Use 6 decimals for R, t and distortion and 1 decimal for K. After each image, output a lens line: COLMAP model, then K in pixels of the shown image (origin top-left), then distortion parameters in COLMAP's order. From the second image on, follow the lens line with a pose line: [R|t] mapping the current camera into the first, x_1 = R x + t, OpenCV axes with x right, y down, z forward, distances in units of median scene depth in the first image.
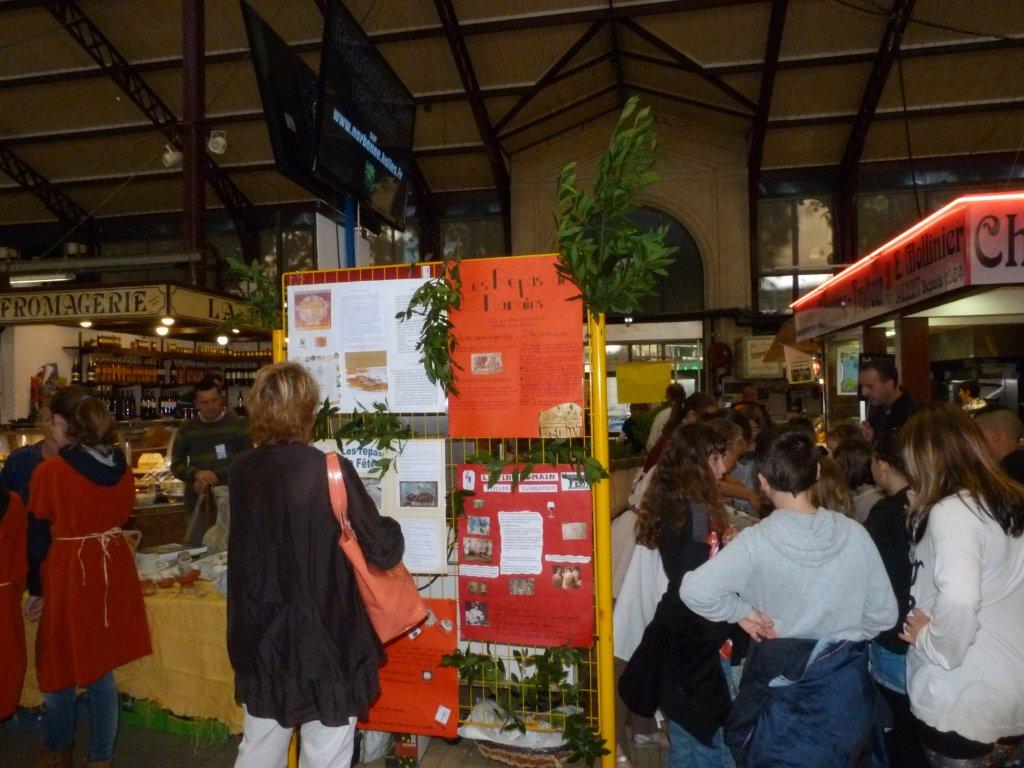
lens RADIAL K [[768.2, 0, 514.0], [0, 768.2, 383.8], [0, 0, 1]] dist [-0.031308, 0.013465]
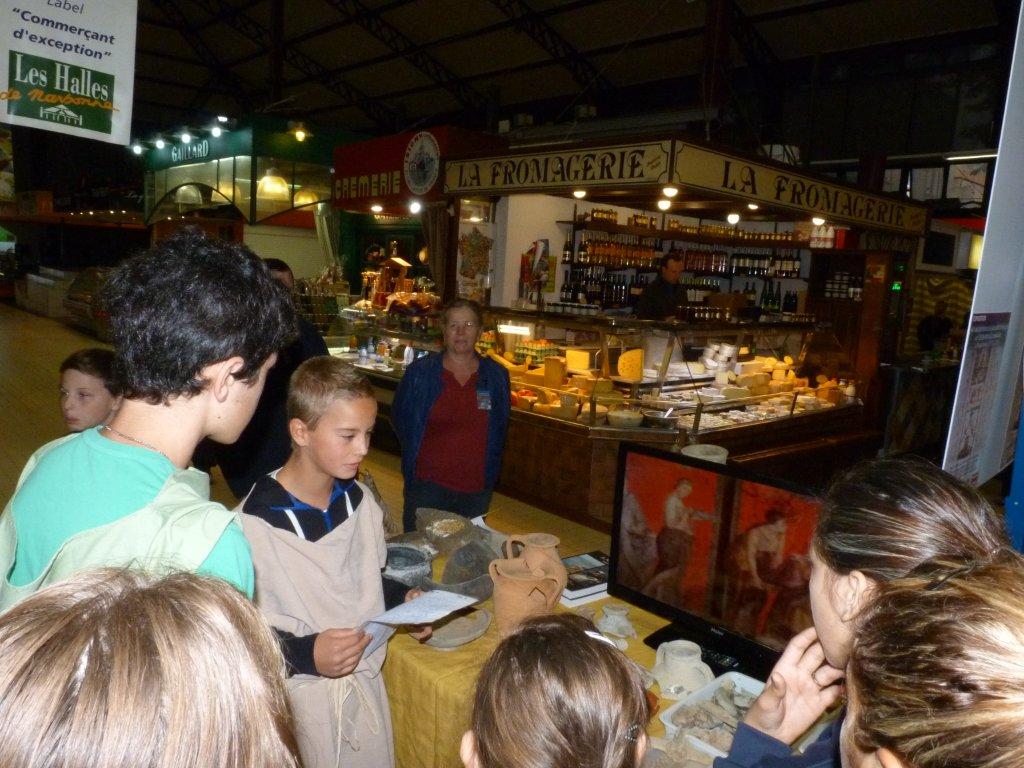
lens RADIAL K [[768.2, 0, 514.0], [0, 768.2, 383.8], [0, 0, 1]] dist [-0.031308, 0.013465]
pose [[0.809194, 0.151033, -0.567798, -0.101522], [-0.060323, 0.982645, 0.175414, -0.016094], [0.584437, -0.107693, 0.804261, 0.239353]]
